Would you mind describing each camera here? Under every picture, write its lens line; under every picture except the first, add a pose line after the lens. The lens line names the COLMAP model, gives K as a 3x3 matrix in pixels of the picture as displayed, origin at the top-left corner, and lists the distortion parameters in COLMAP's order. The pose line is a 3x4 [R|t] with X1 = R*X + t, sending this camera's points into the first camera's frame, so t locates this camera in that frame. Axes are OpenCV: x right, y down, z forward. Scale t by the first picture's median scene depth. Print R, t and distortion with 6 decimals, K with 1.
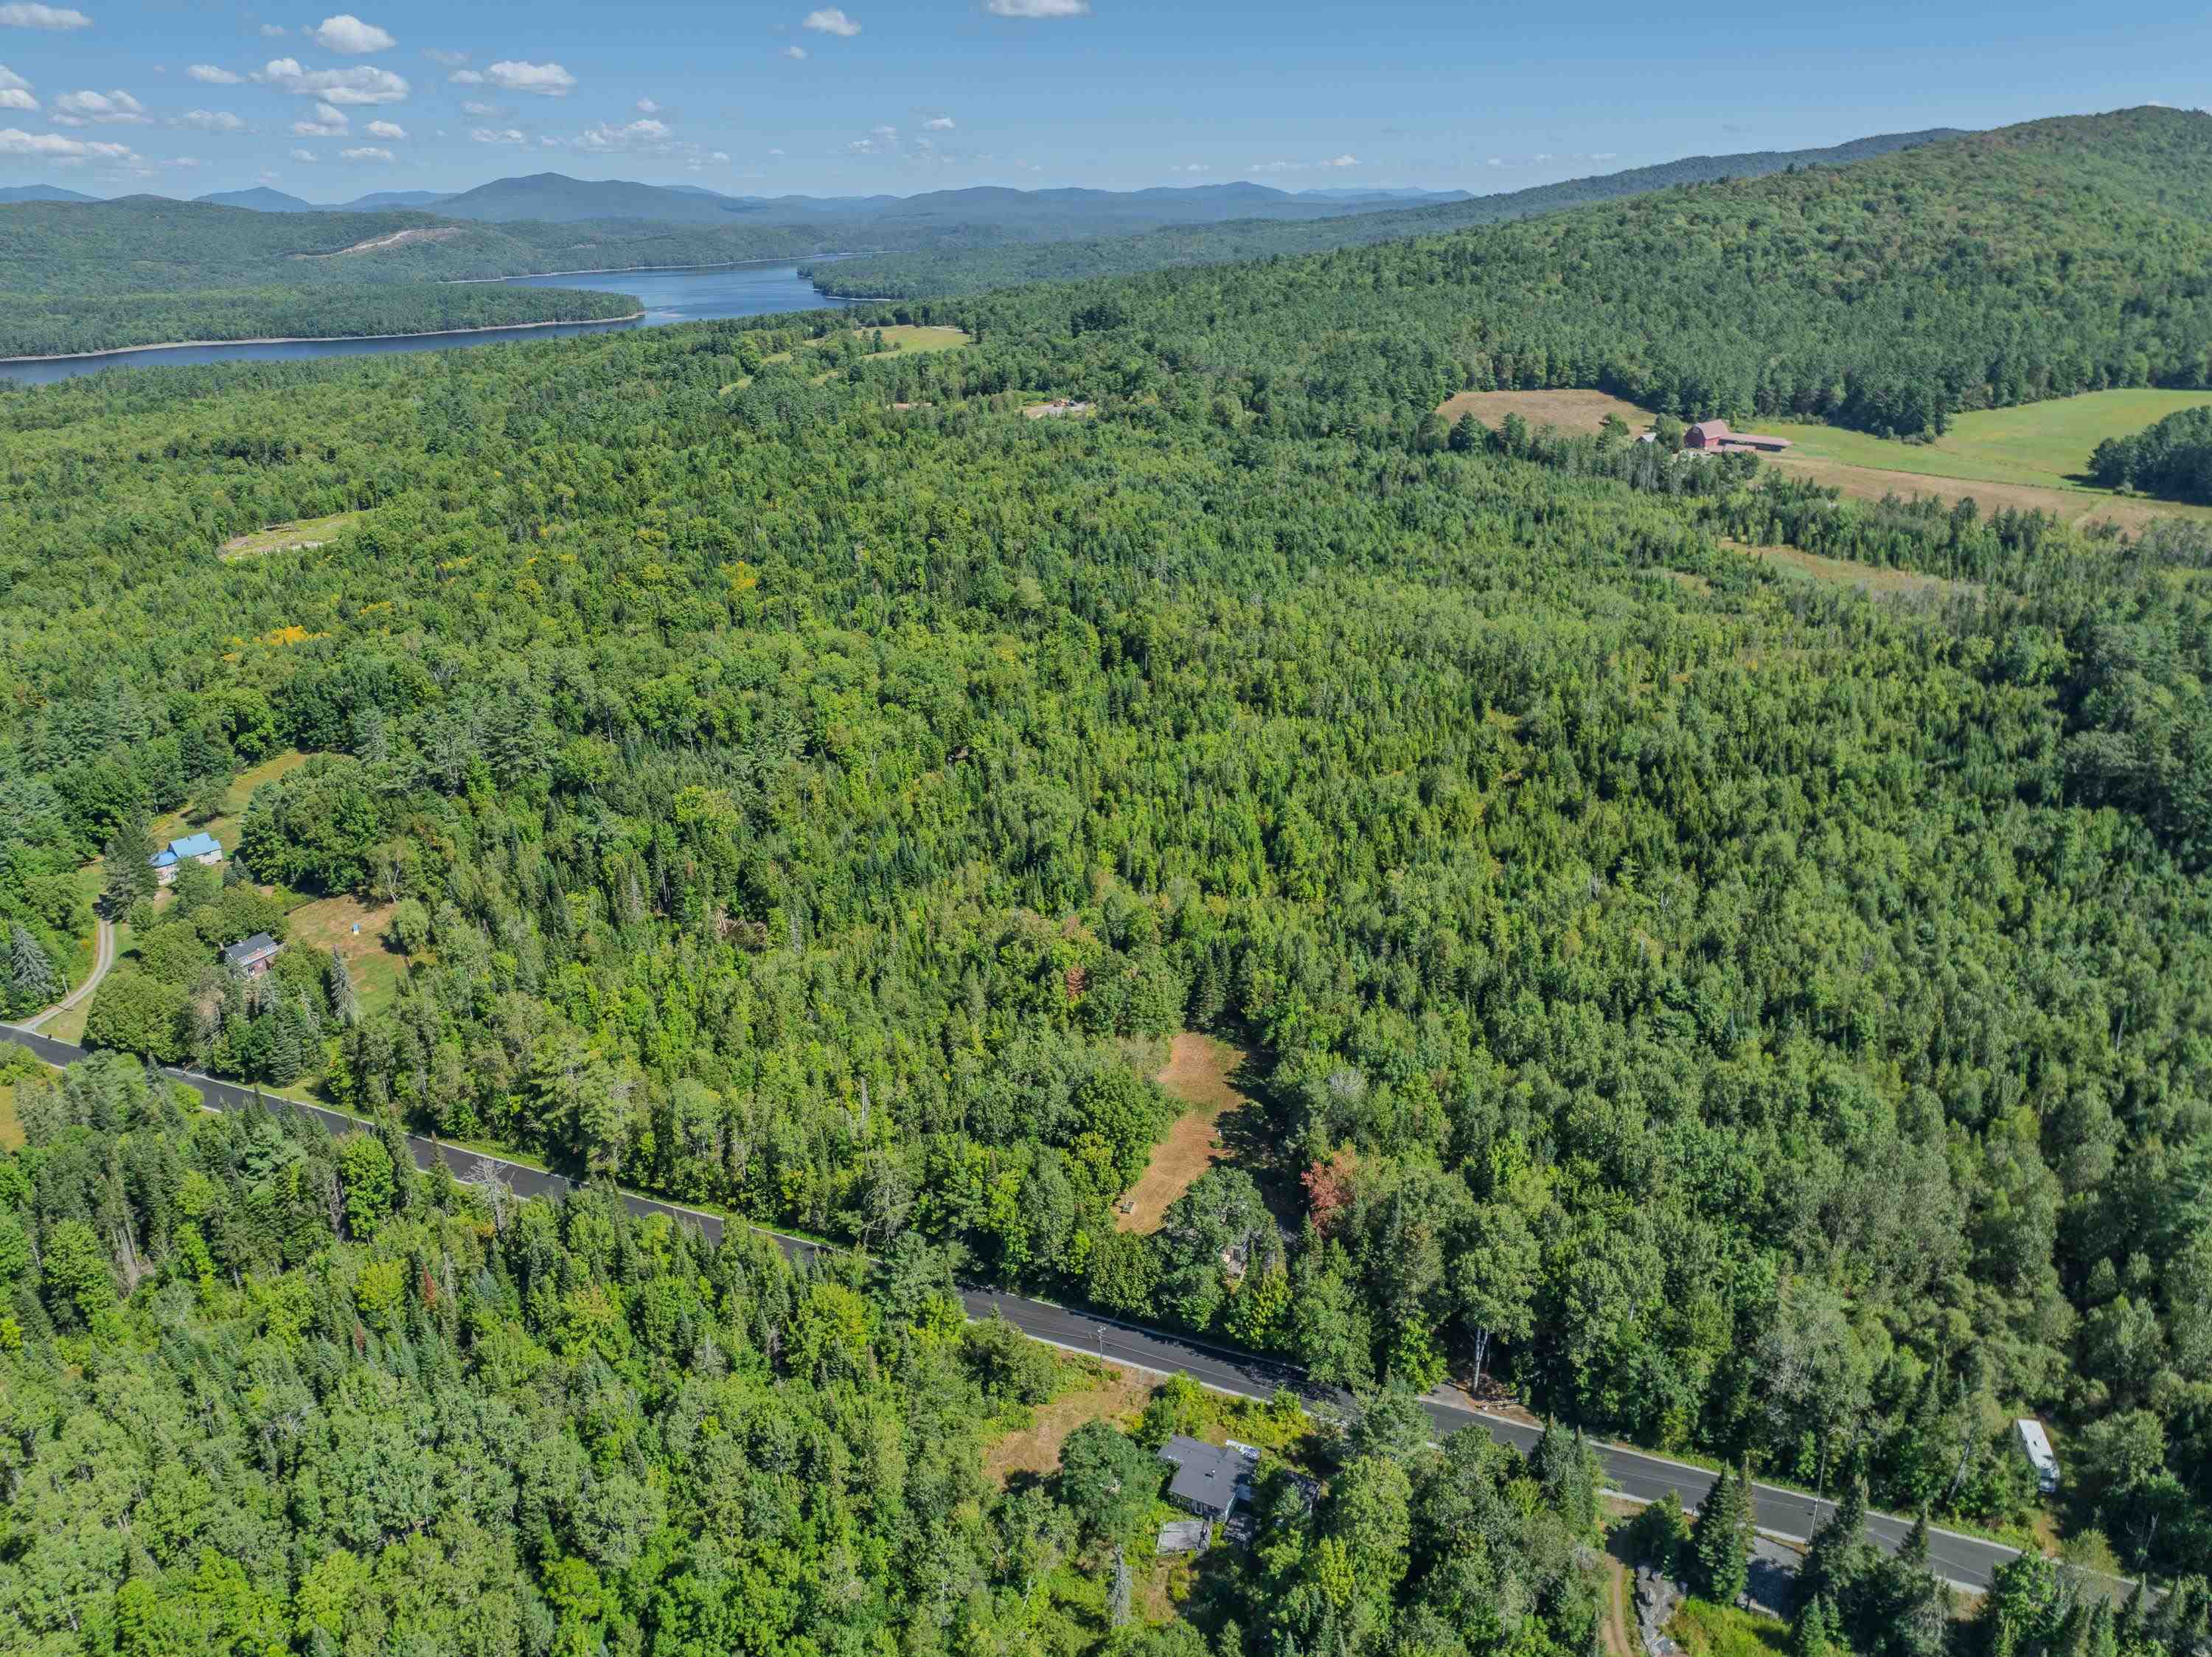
lens RADIAL K [[1560.1, 0, 1106.4], [0, 1560.1, 821.6], [0, 0, 1]] dist [-0.044492, 0.017420]
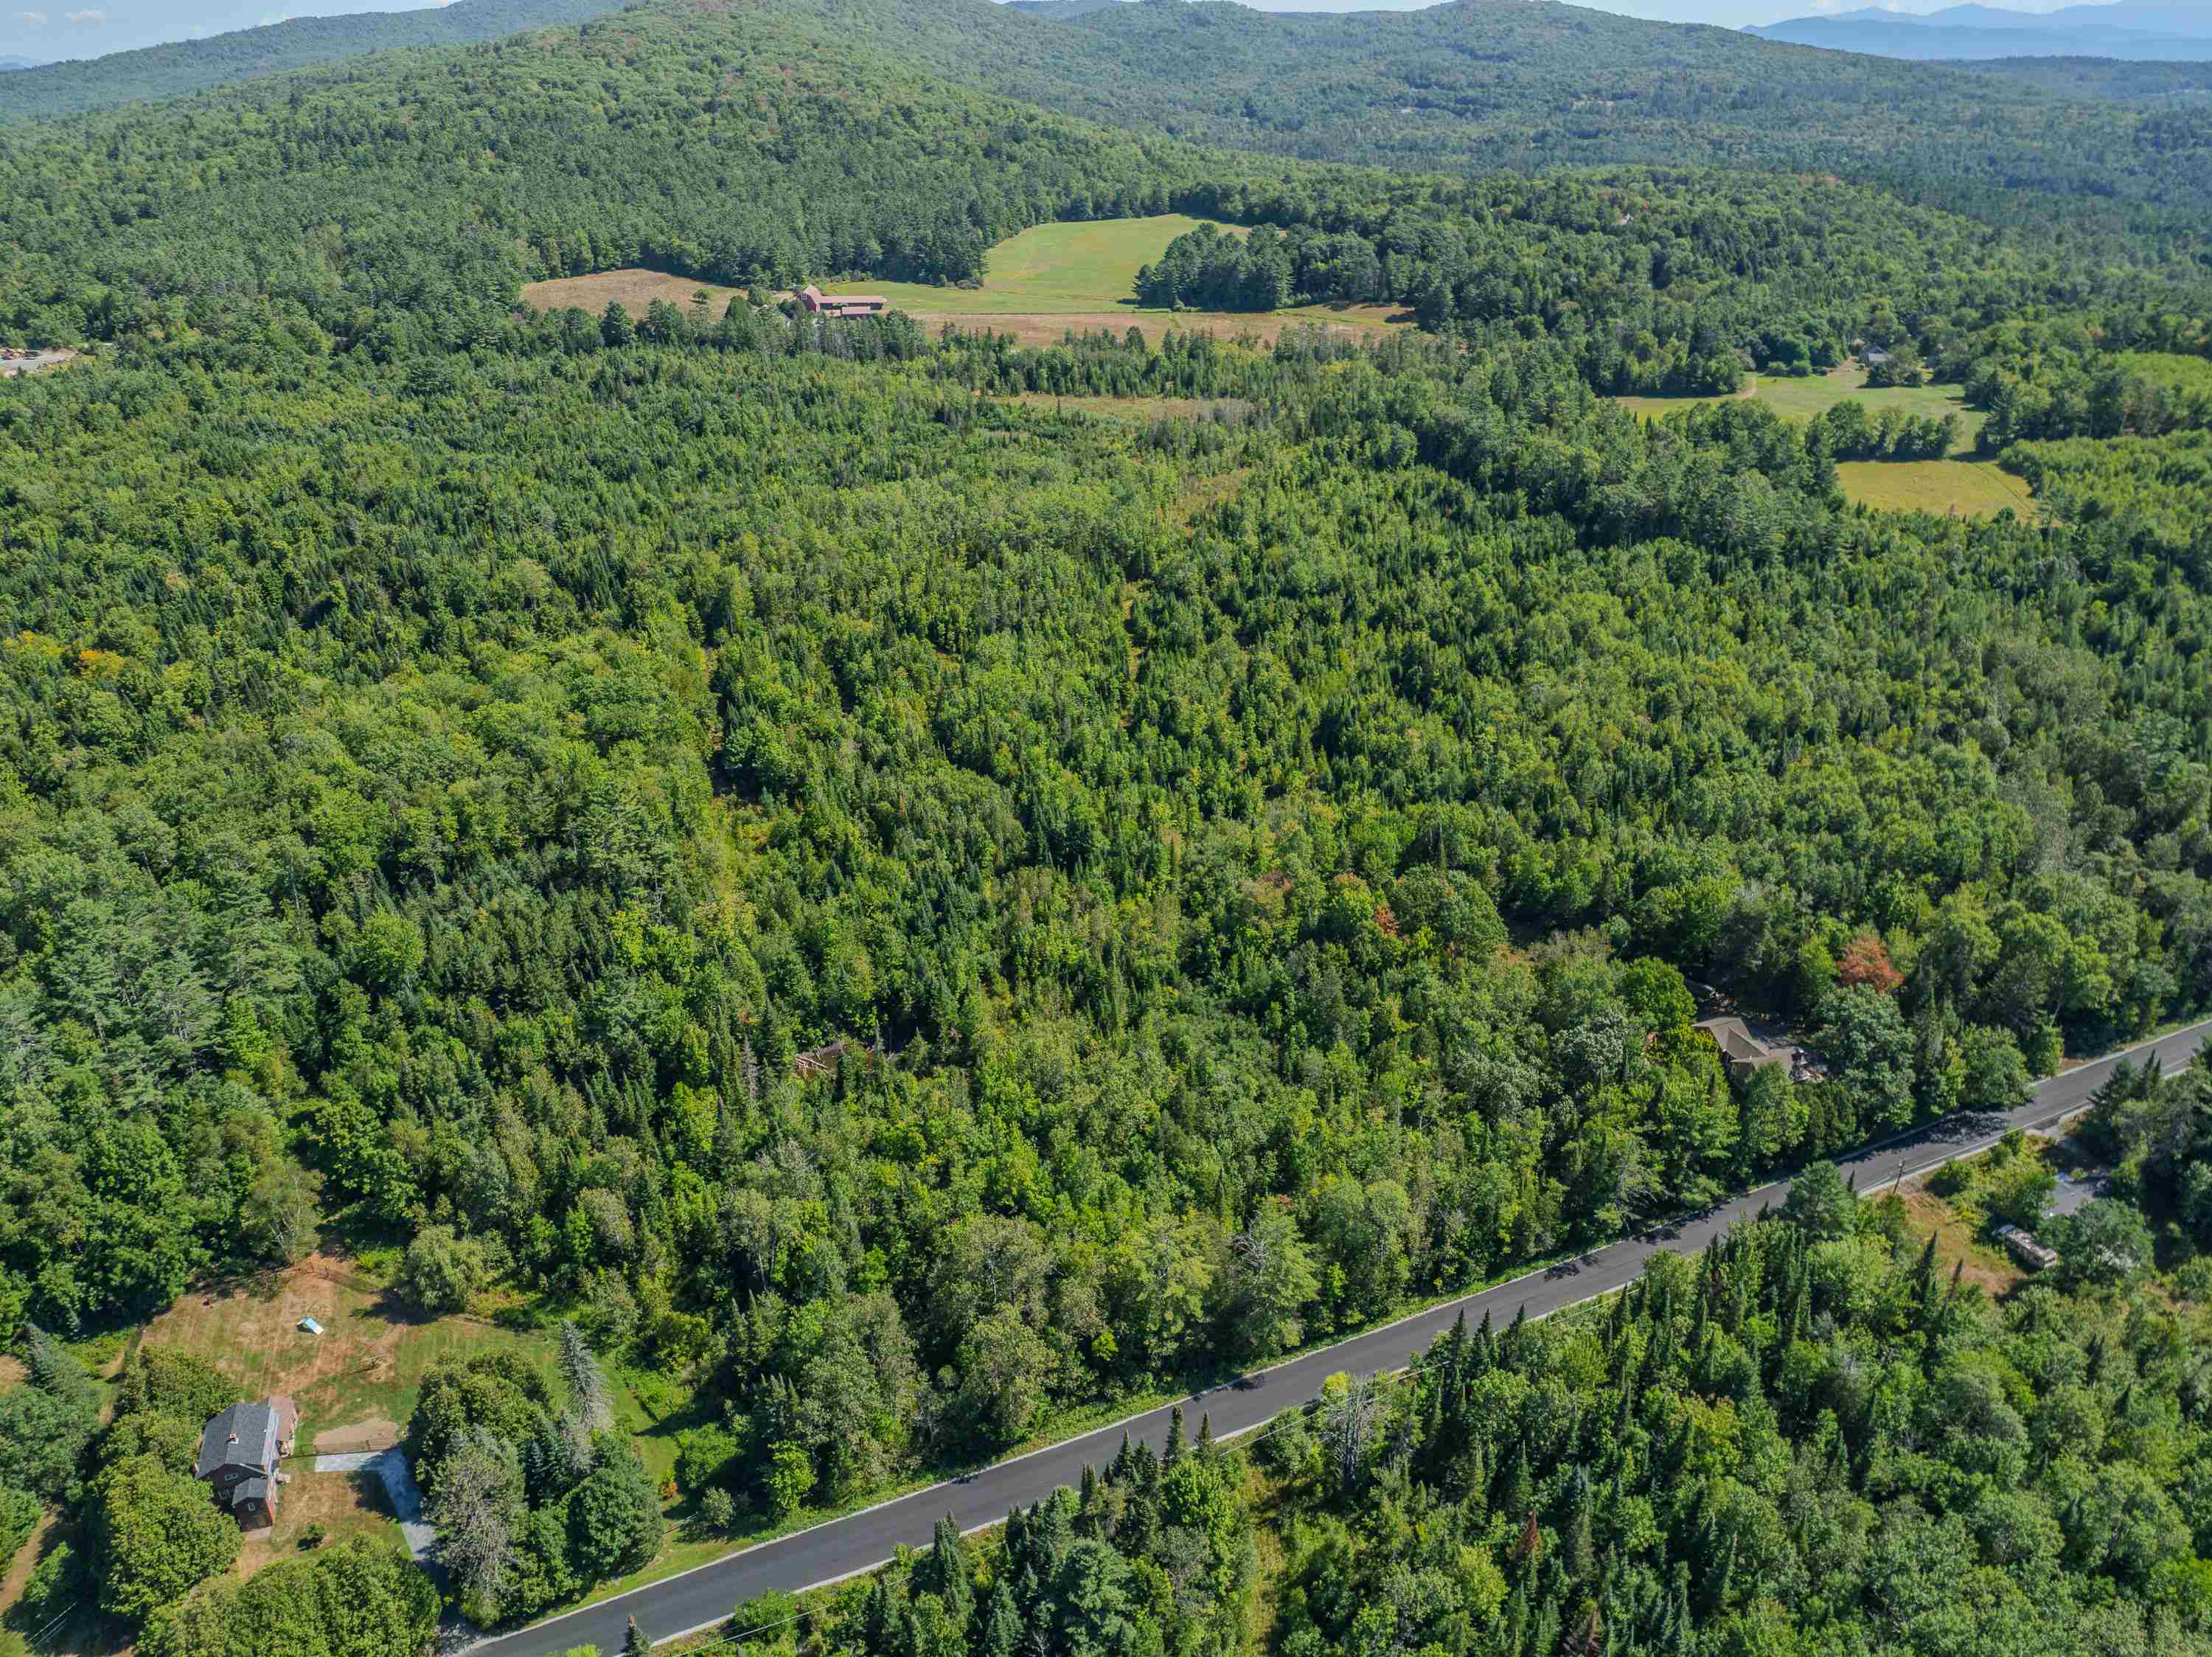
lens RADIAL K [[1560.1, 0, 1109.1], [0, 1560.1, 840.7], [0, 0, 1]] dist [-0.044492, 0.017420]
pose [[0.685217, -0.322536, 0.653029, -0.484619], [0.266517, 0.945454, 0.187313, -0.108437], [-0.677824, 0.045694, 0.733803, 0.286727]]
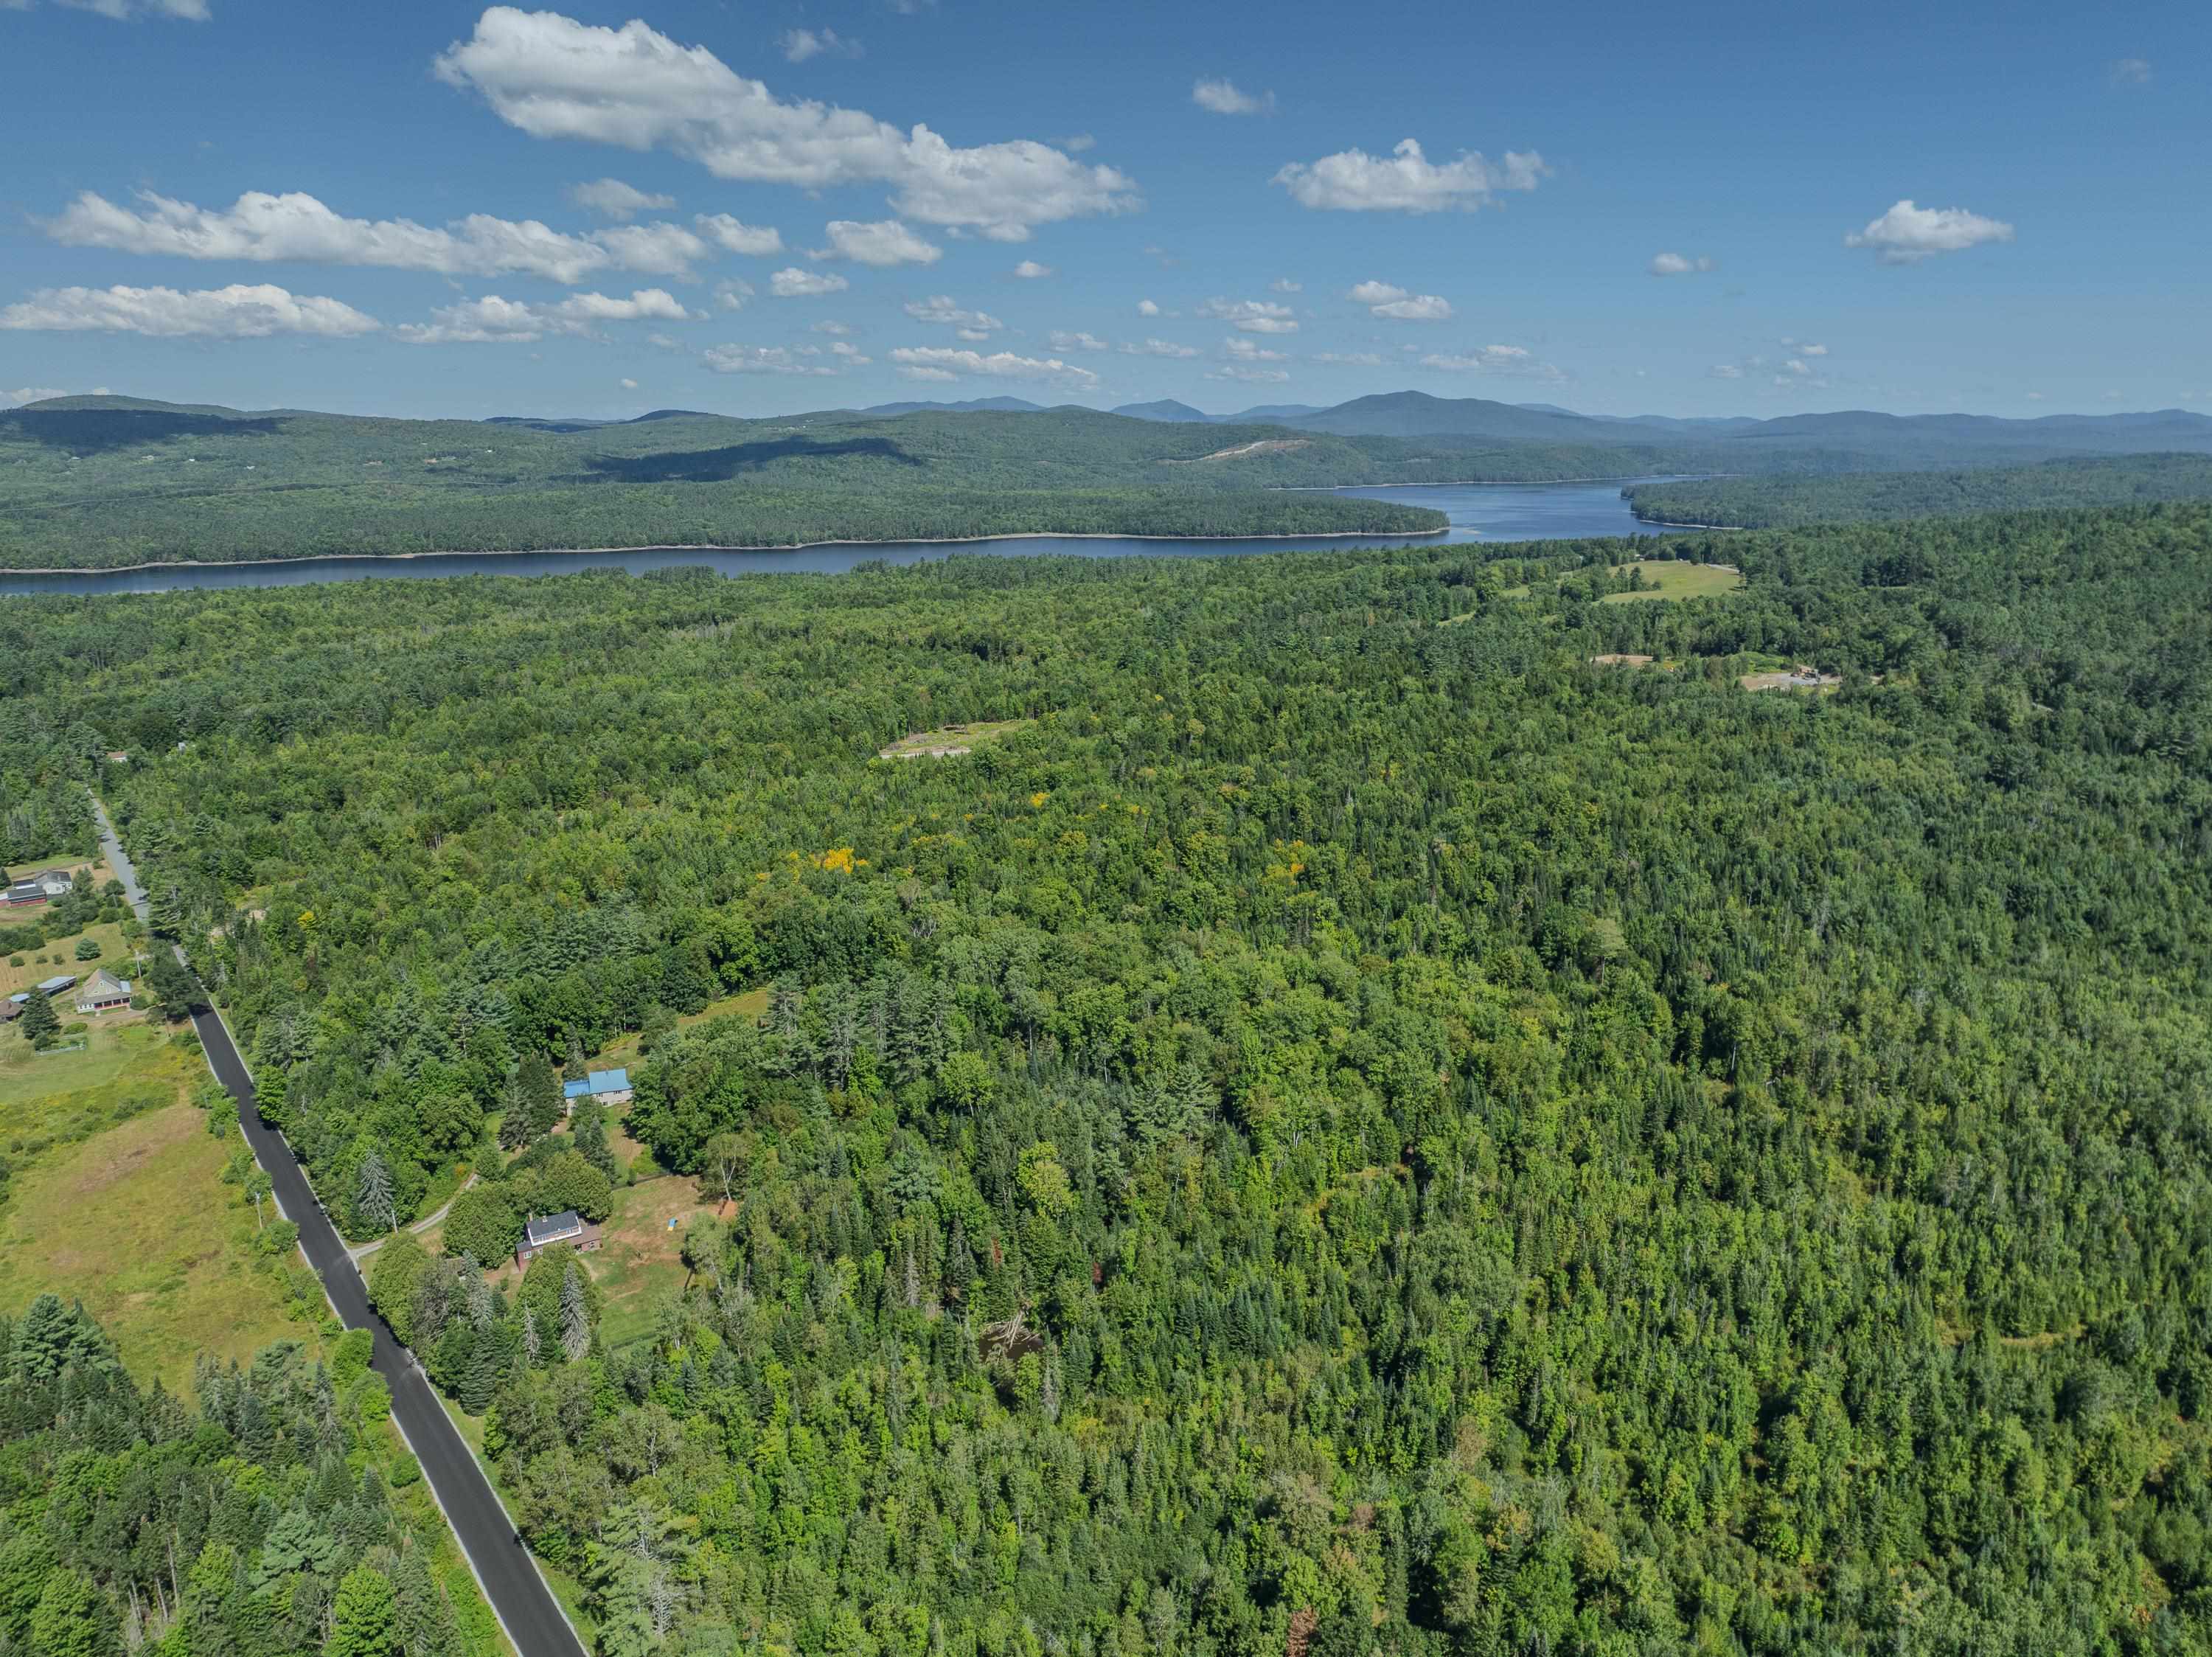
lens RADIAL K [[1560.1, 0, 1110.9], [0, 1560.1, 810.1], [0, 0, 1]] dist [-0.044492, 0.017420]
pose [[0.871148, 0.127302, -0.474231, 0.117939], [-0.189542, 0.978133, -0.085615, -0.113594], [0.452962, 0.164470, 0.876228, 0.217353]]
